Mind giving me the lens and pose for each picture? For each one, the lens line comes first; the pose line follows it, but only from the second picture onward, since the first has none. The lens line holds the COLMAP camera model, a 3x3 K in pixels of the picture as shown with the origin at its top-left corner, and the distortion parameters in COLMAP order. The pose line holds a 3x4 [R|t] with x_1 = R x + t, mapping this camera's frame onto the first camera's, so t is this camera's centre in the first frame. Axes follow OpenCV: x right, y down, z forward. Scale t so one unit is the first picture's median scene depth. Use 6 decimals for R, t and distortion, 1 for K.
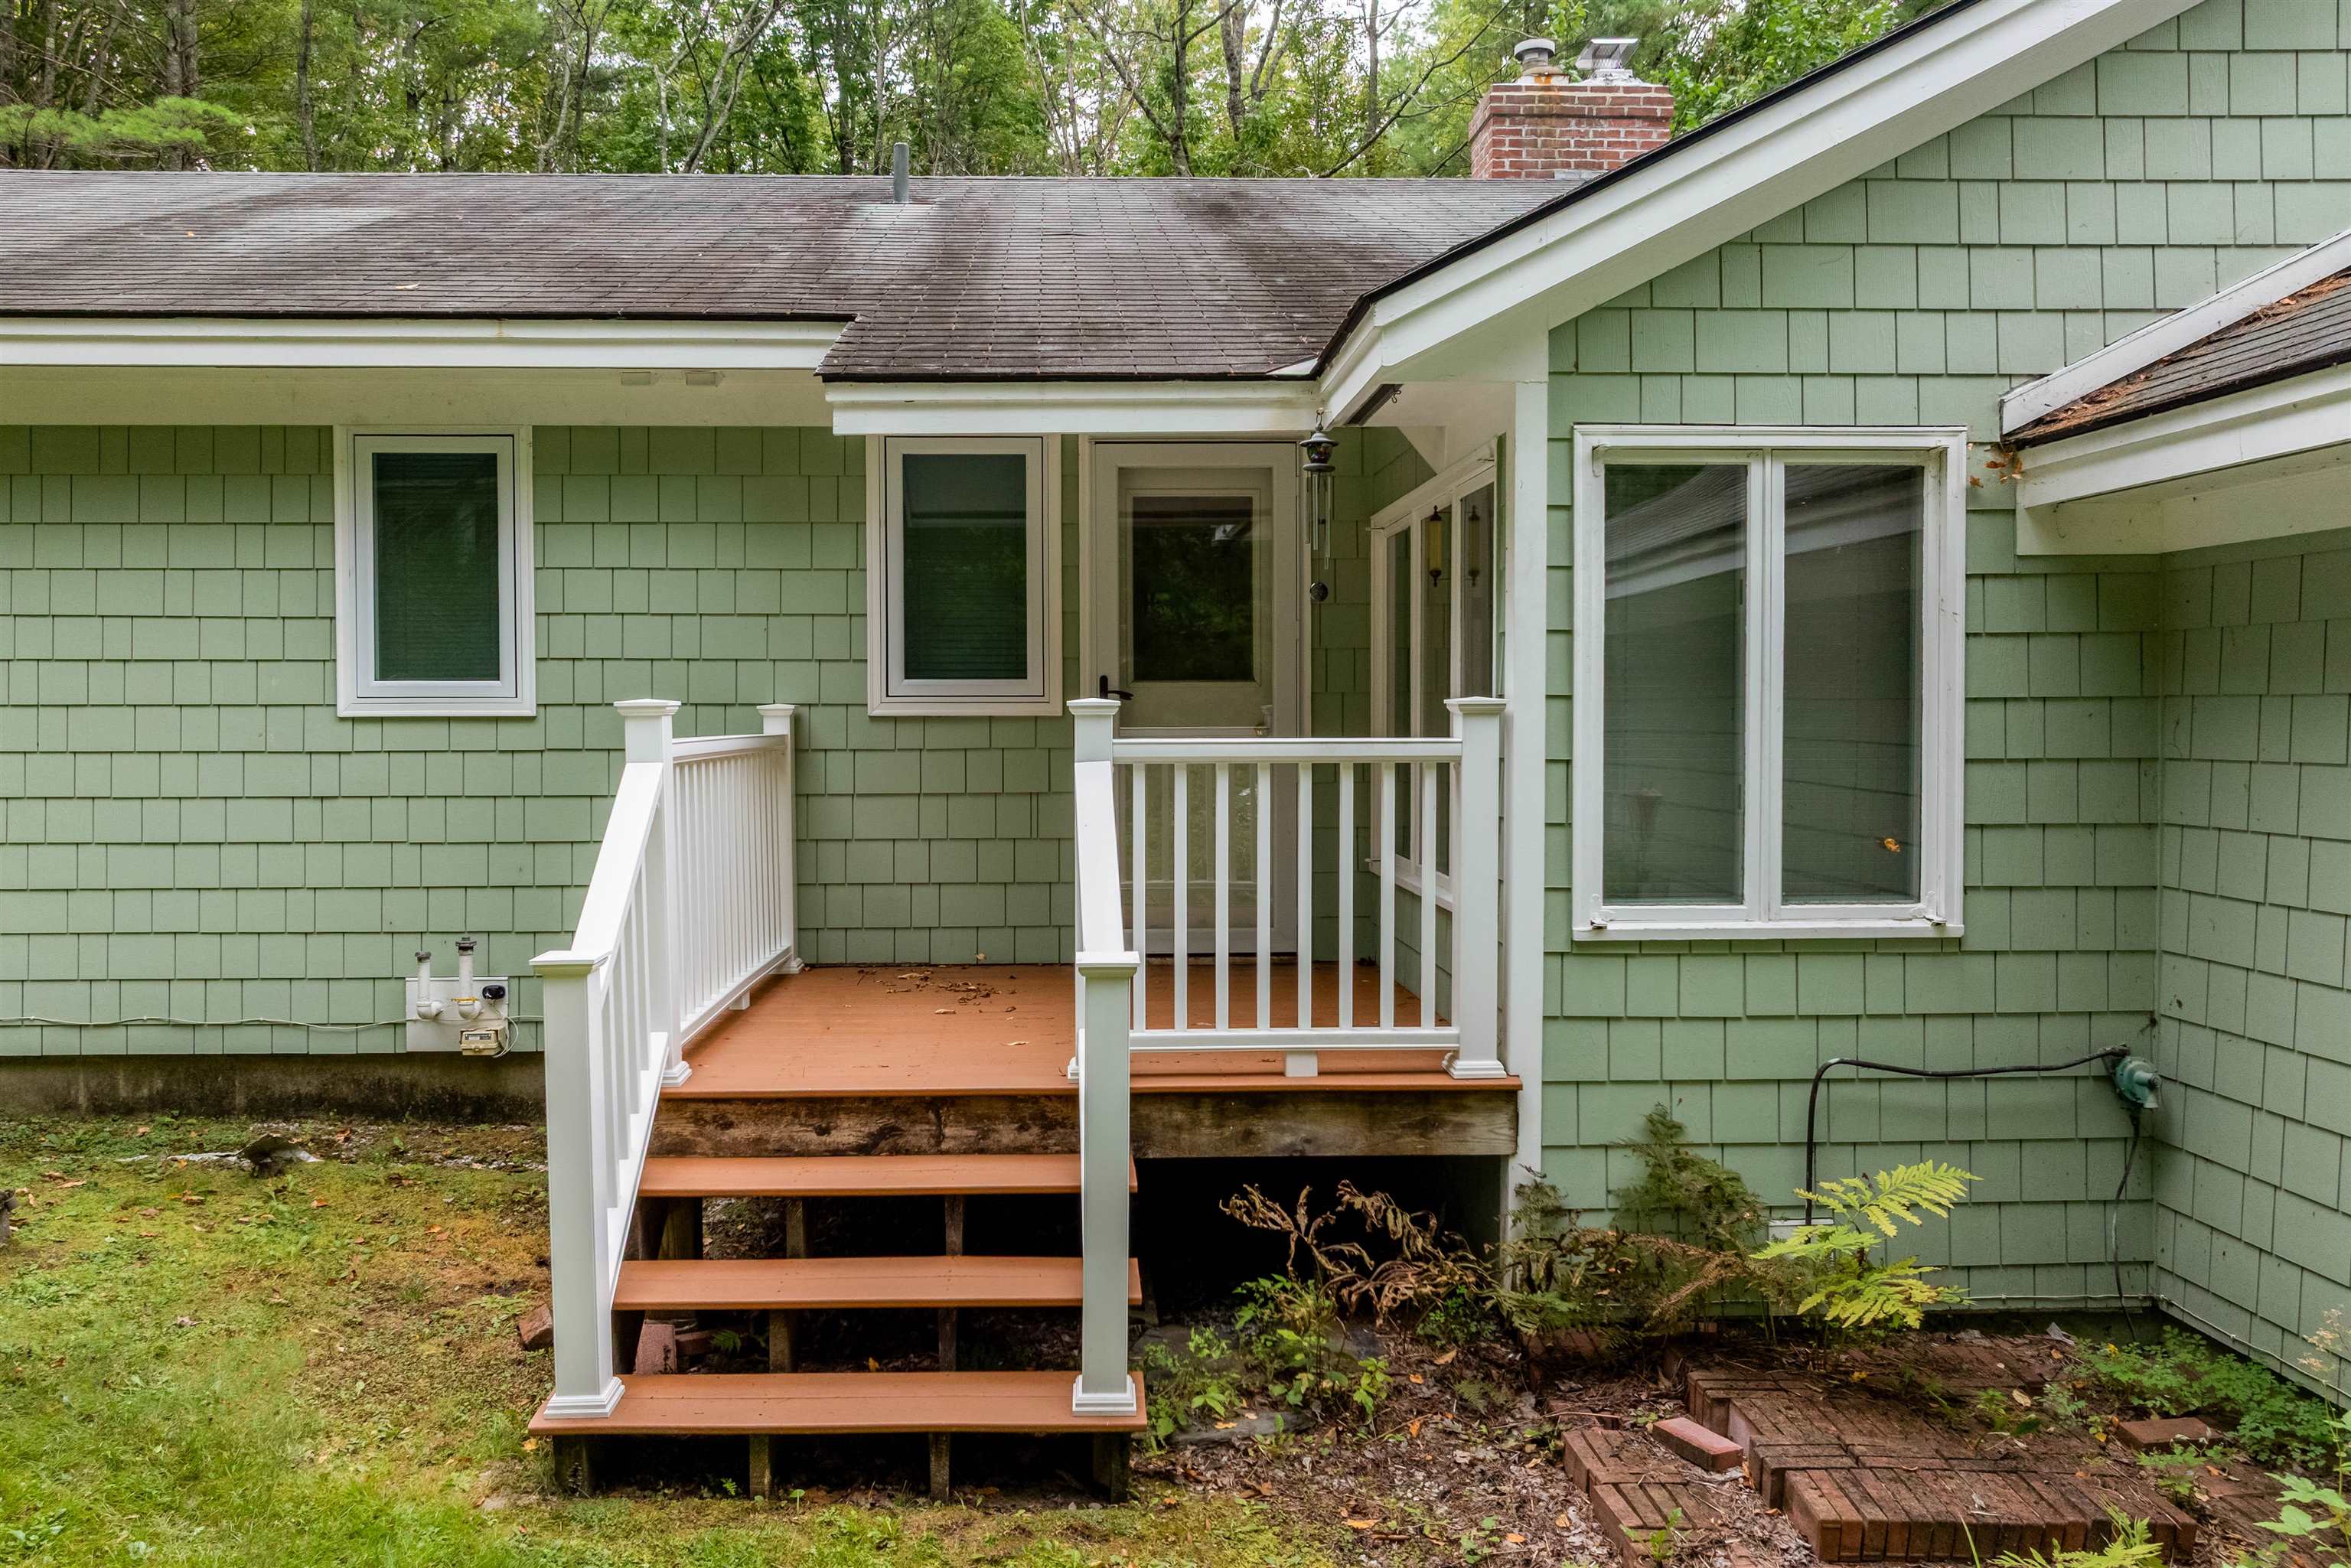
lens RADIAL K [[1647.7, 0, 1175.5], [0, 1647.7, 784.0], [0, 0, 1]] dist [-0.008251, -0.002329]
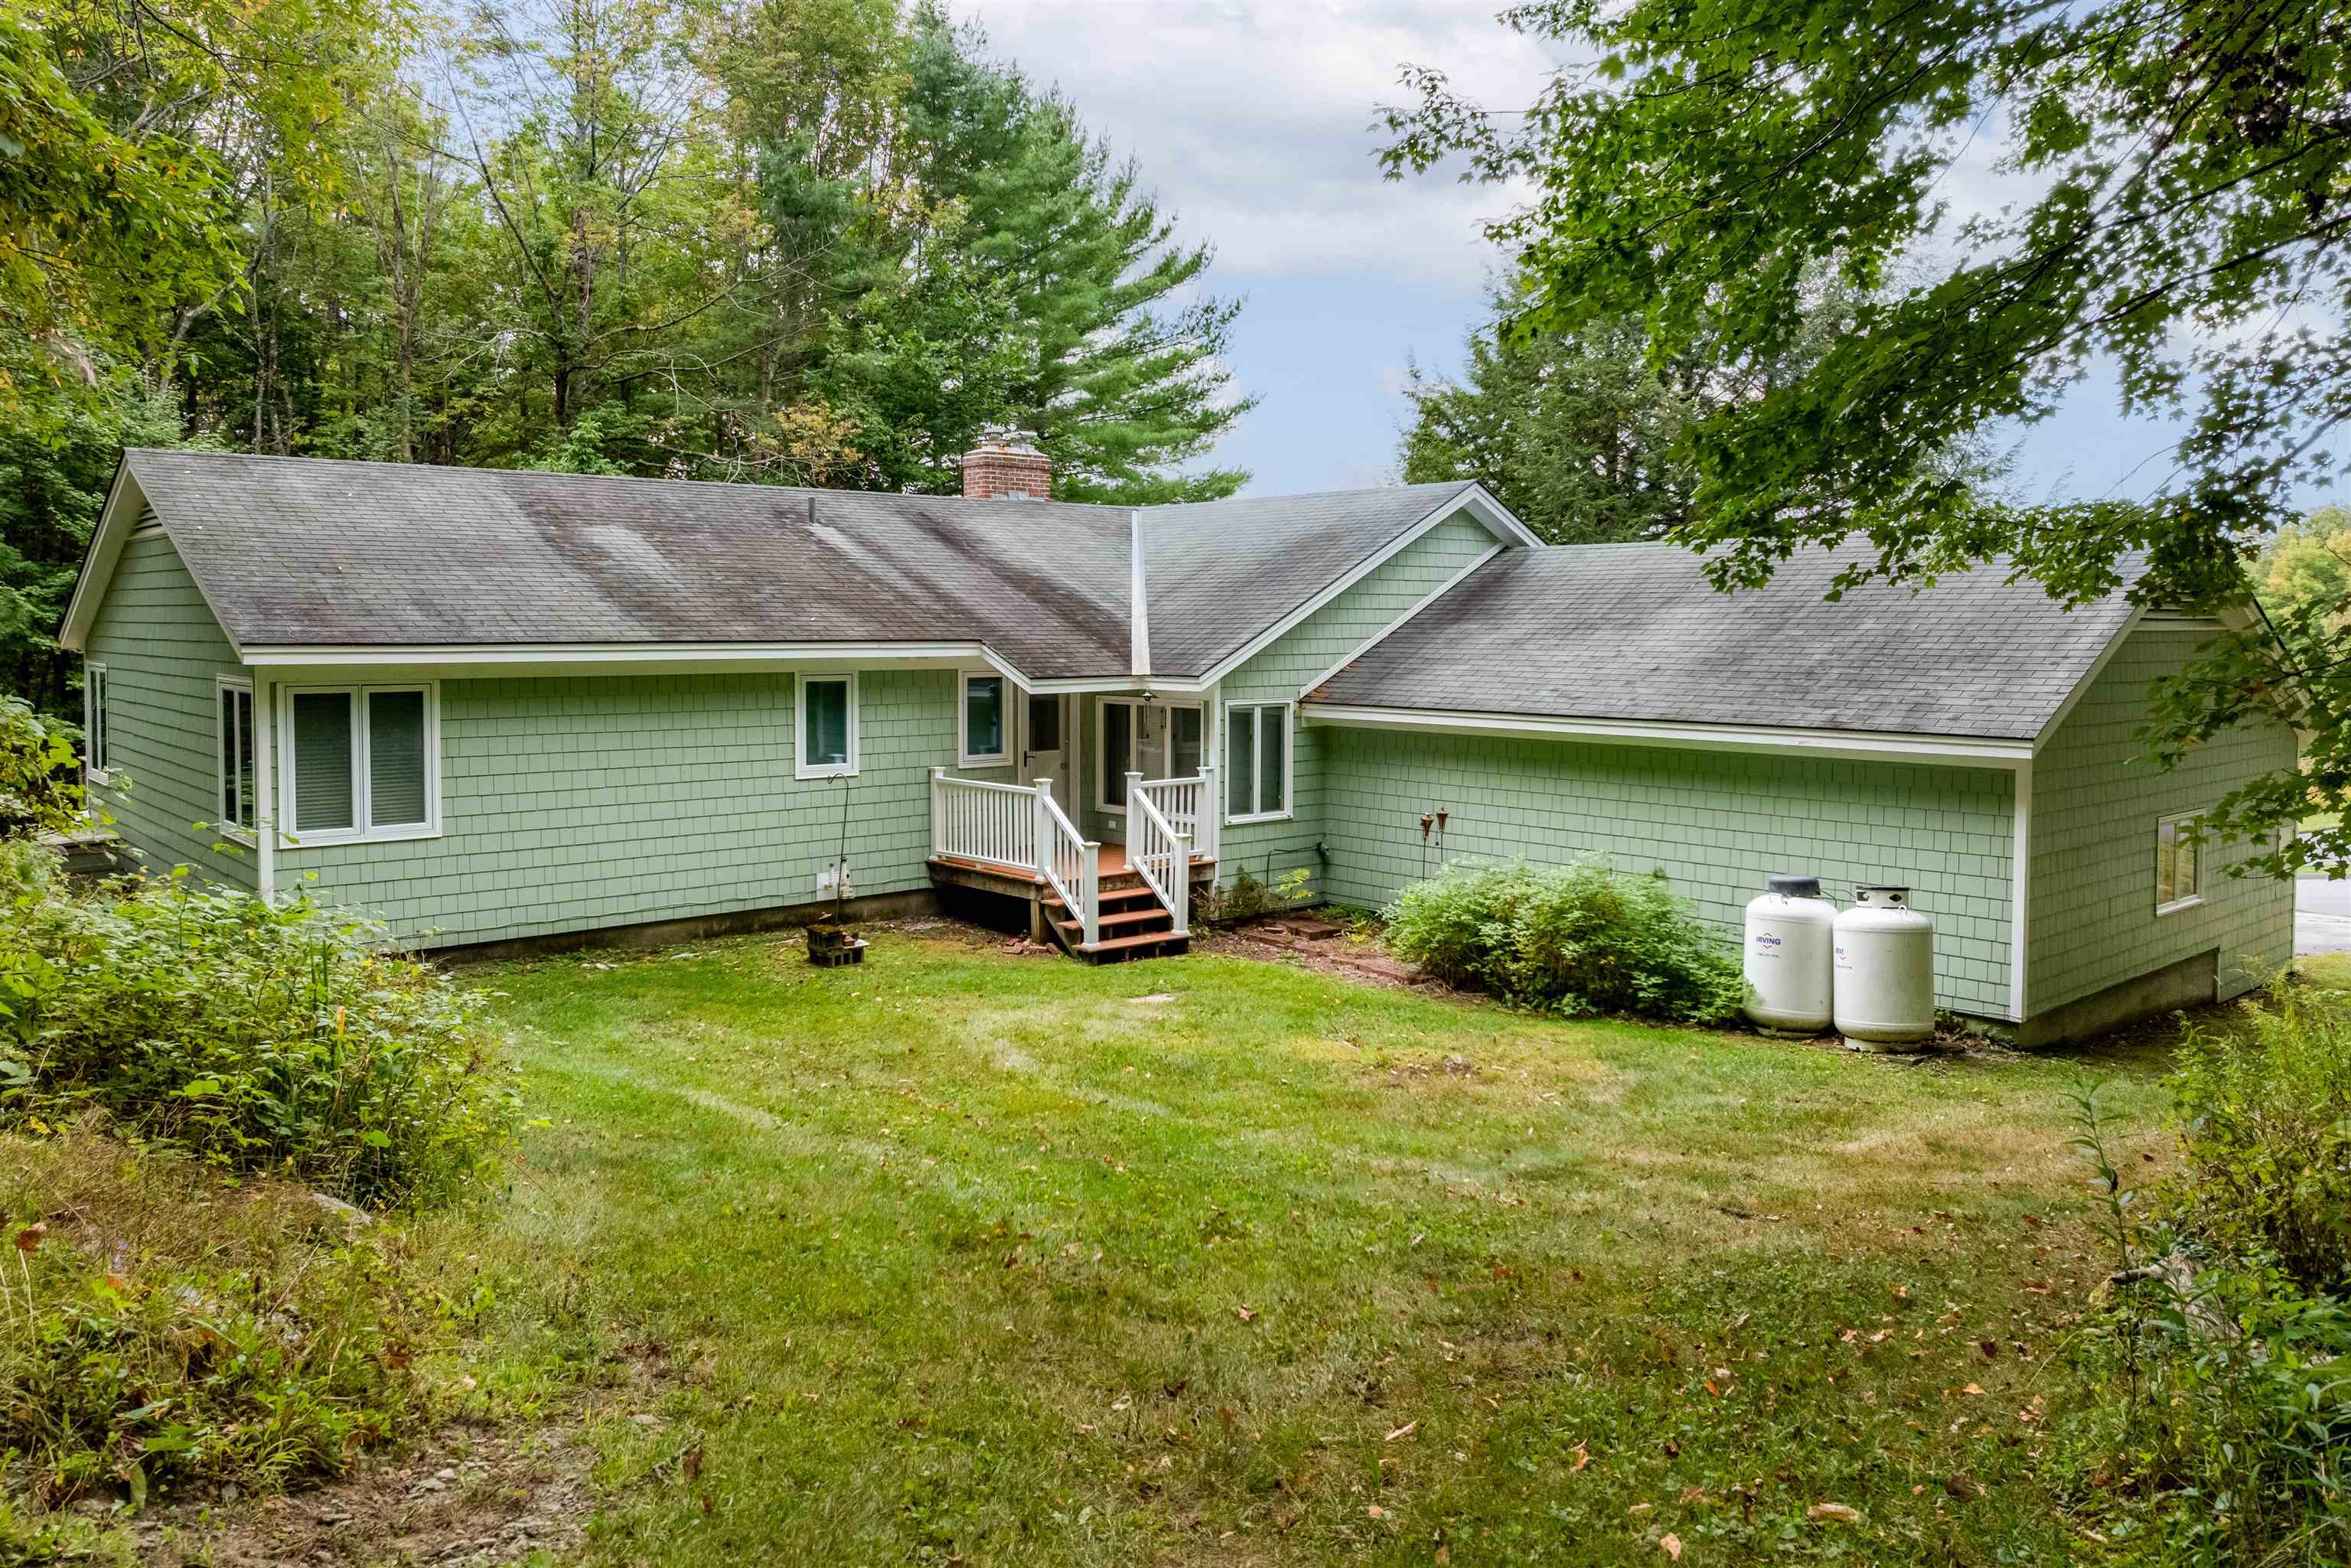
lens RADIAL K [[1647.7, 0, 1175.5], [0, 1647.7, 784.0], [0, 0, 1]] dist [-0.008251, -0.002329]
pose [[0.772091, -0.054874, 0.633138, -2.402362], [0.021324, 0.997941, 0.060488, -0.254014], [-0.635154, -0.033201, 0.771672, -2.045615]]
